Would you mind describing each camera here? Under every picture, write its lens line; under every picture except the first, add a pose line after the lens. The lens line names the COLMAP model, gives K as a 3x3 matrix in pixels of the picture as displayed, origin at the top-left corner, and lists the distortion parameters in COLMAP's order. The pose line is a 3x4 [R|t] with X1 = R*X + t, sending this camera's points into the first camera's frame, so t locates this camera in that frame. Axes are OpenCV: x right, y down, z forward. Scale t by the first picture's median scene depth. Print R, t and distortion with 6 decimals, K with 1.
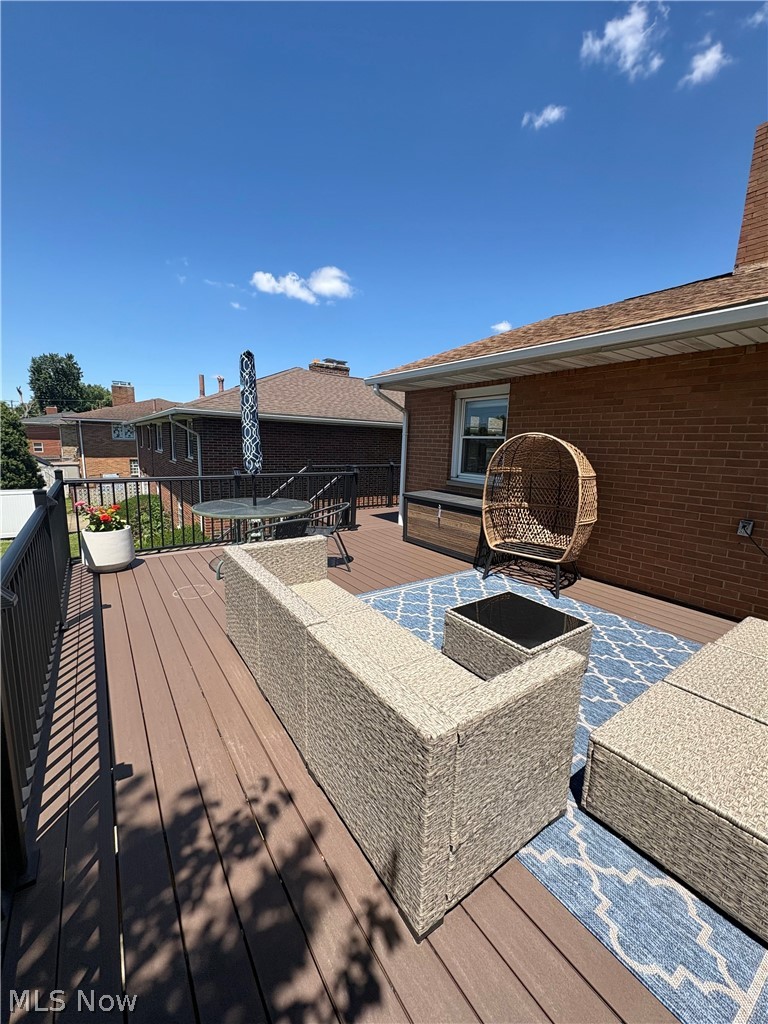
lens RADIAL K [[409.1, 0, 384.0], [0, 409.1, 512.0], [0, 0, 1]] dist [0.001178, 0.000081]
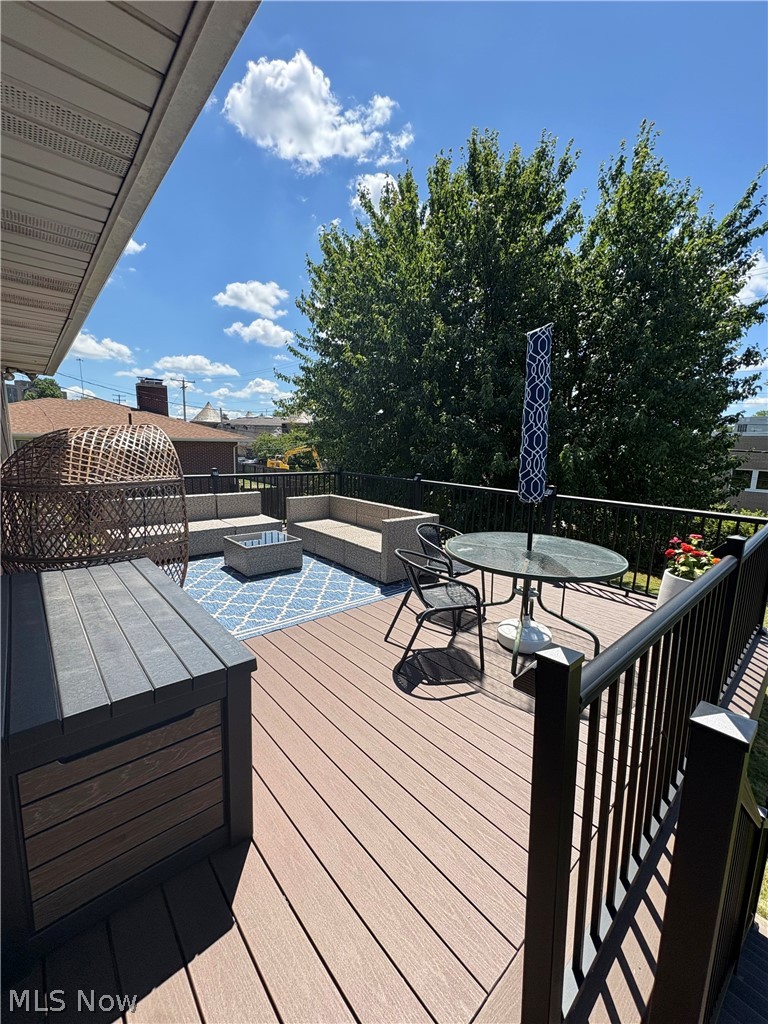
lens RADIAL K [[409.1, 0, 384.0], [0, 409.1, 512.0], [0, 0, 1]] dist [0.001178, 0.000081]
pose [[-0.993220, -0.035168, -0.110803, 0.001551], [-0.068857, 0.945925, 0.316993, -0.306002], [0.093663, 0.322473, -0.941933, 1.798253]]
